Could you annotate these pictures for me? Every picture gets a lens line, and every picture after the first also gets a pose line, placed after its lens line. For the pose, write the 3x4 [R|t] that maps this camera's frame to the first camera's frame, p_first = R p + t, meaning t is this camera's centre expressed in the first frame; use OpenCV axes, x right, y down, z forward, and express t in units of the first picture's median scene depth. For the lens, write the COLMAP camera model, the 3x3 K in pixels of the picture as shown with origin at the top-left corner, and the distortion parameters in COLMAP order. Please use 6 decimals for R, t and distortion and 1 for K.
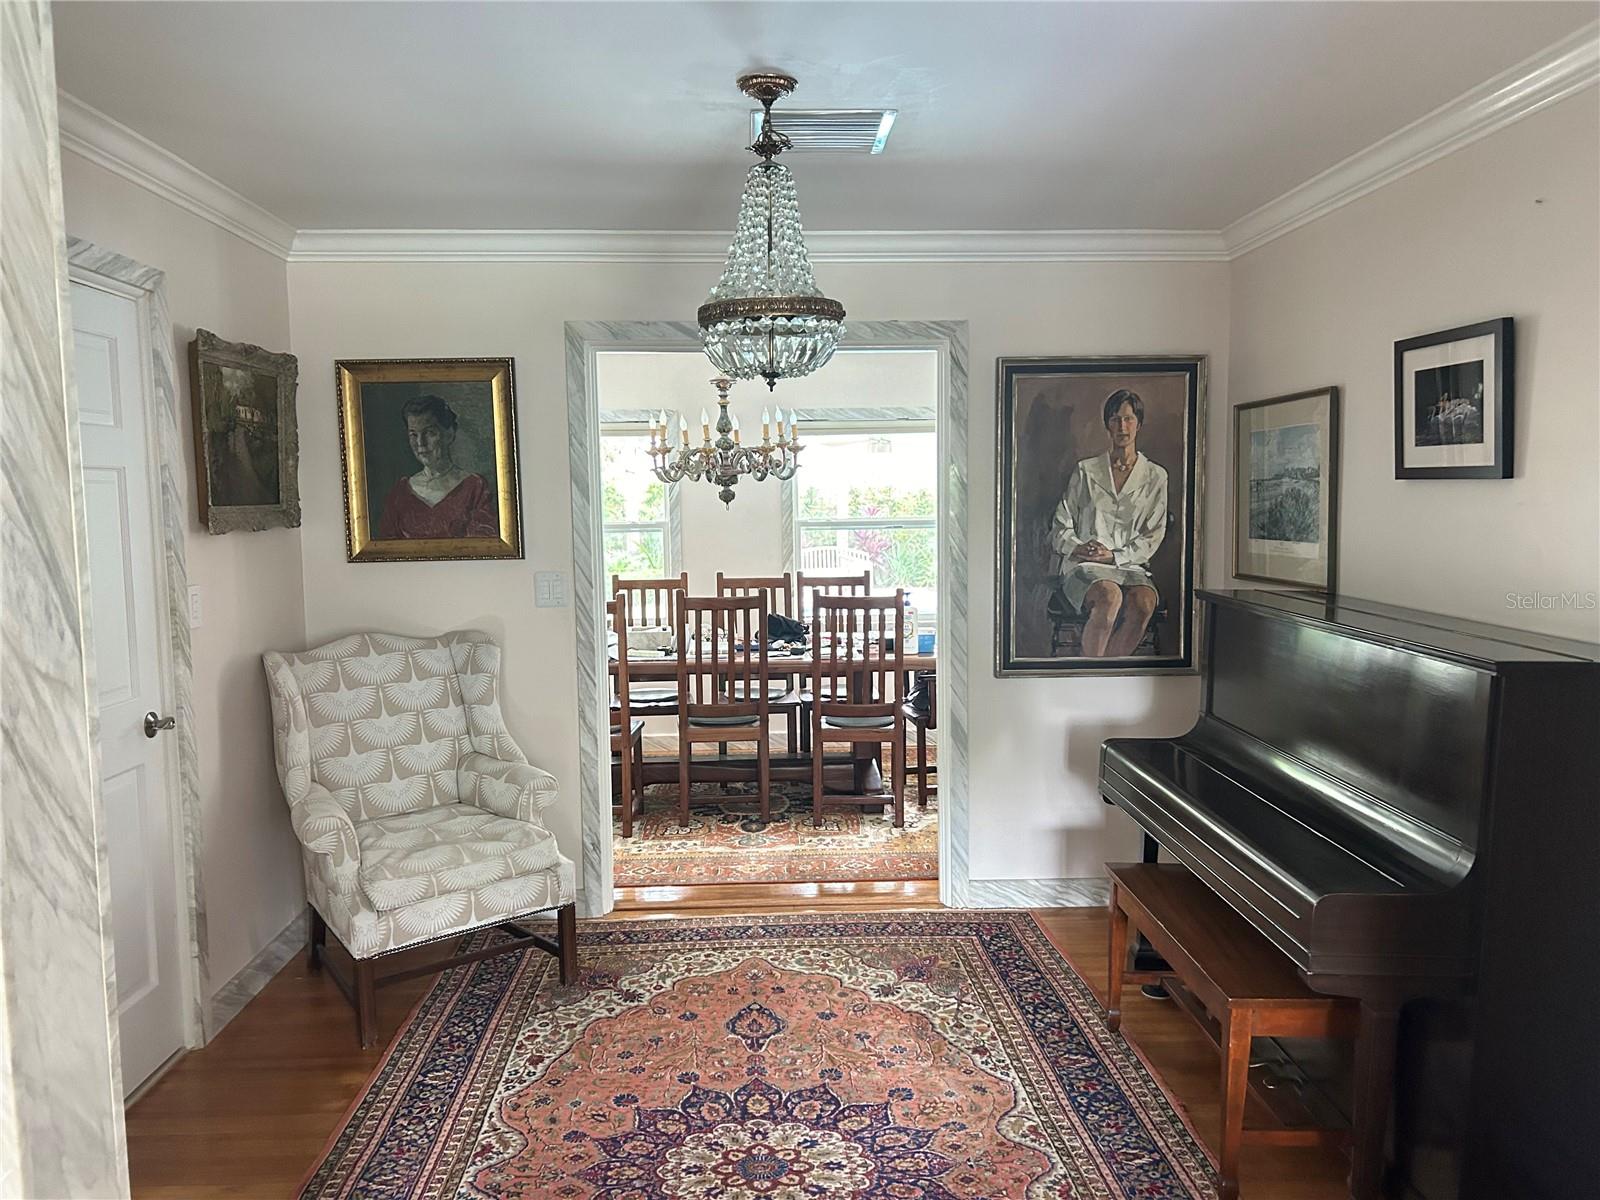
lens RADIAL K [[1228.4, 0, 790.1], [0, 1228.4, 600.5], [0, 0, 1]] dist [0.074727, -0.010802]
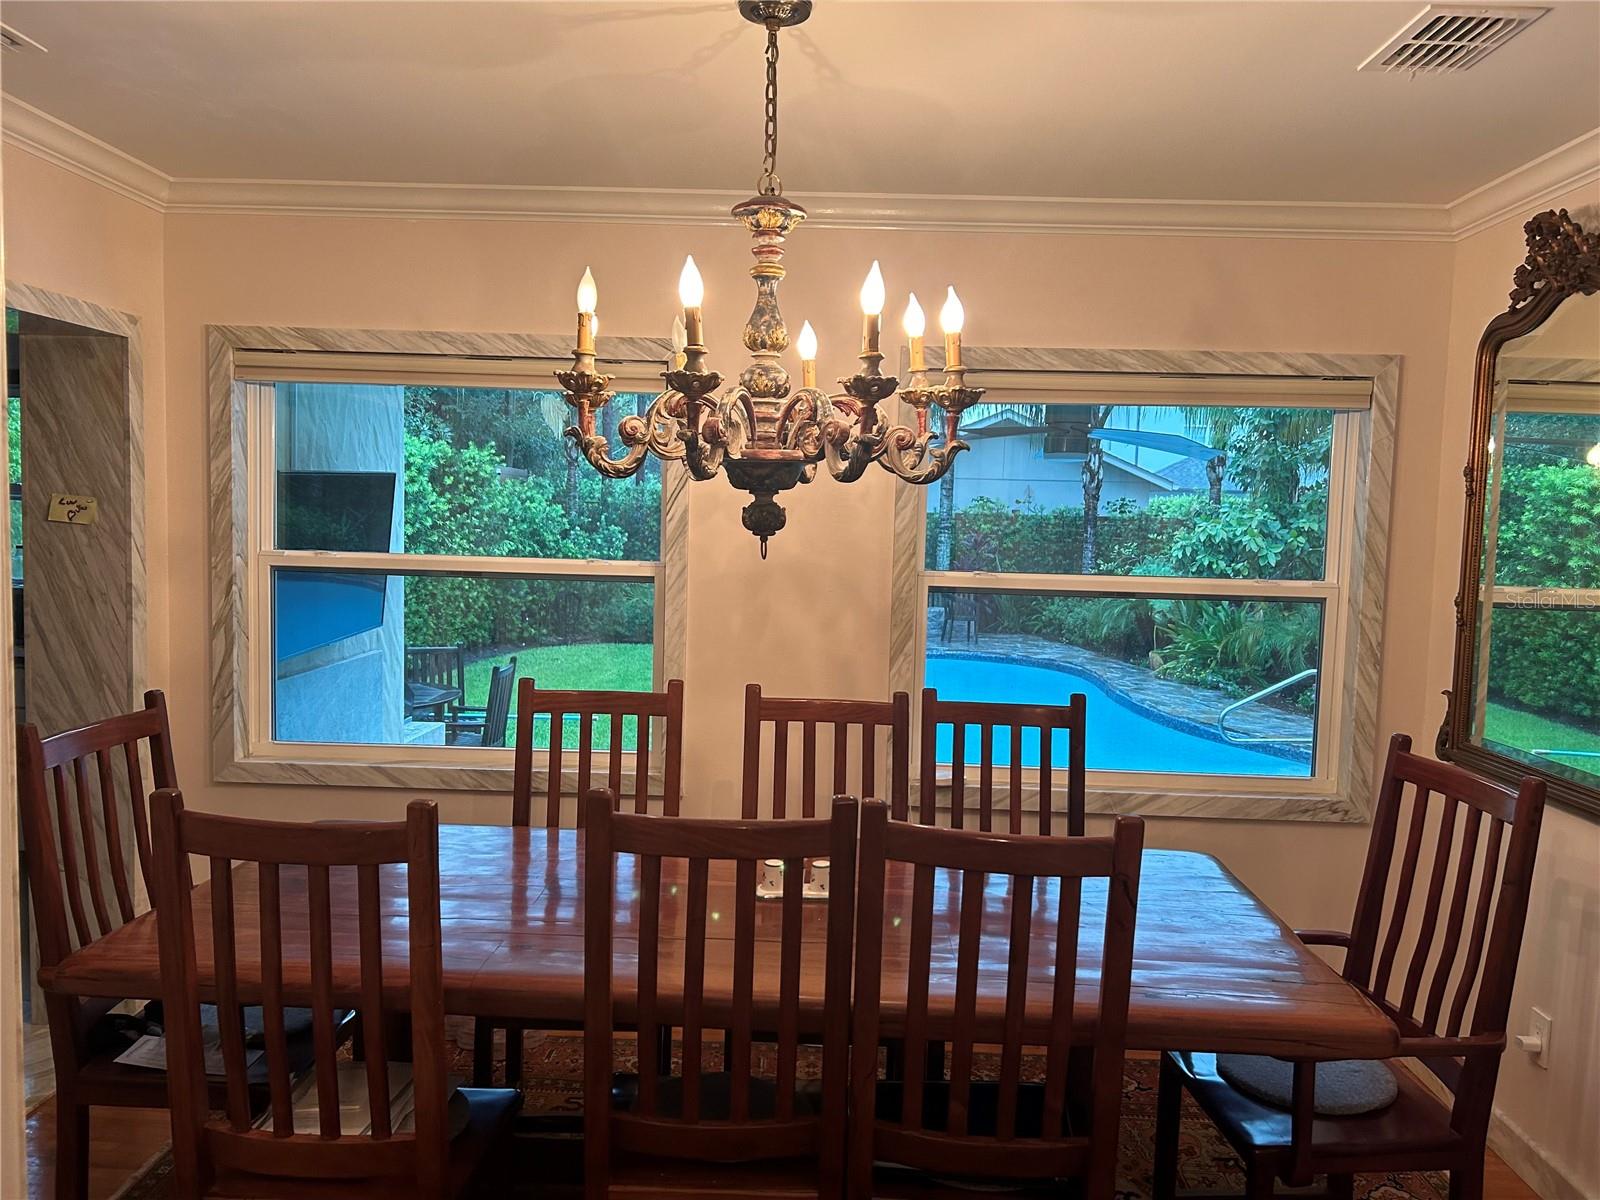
lens RADIAL K [[1228.4, 0, 802.2], [0, 1228.4, 605.6], [0, 0, 1]] dist [0.074727, -0.010802]
pose [[0.996263, 0.049935, -0.070469, -0.008688], [-0.050714, 0.998670, -0.009314, -0.048829], [0.069910, 0.012853, 0.997471, 0.549087]]
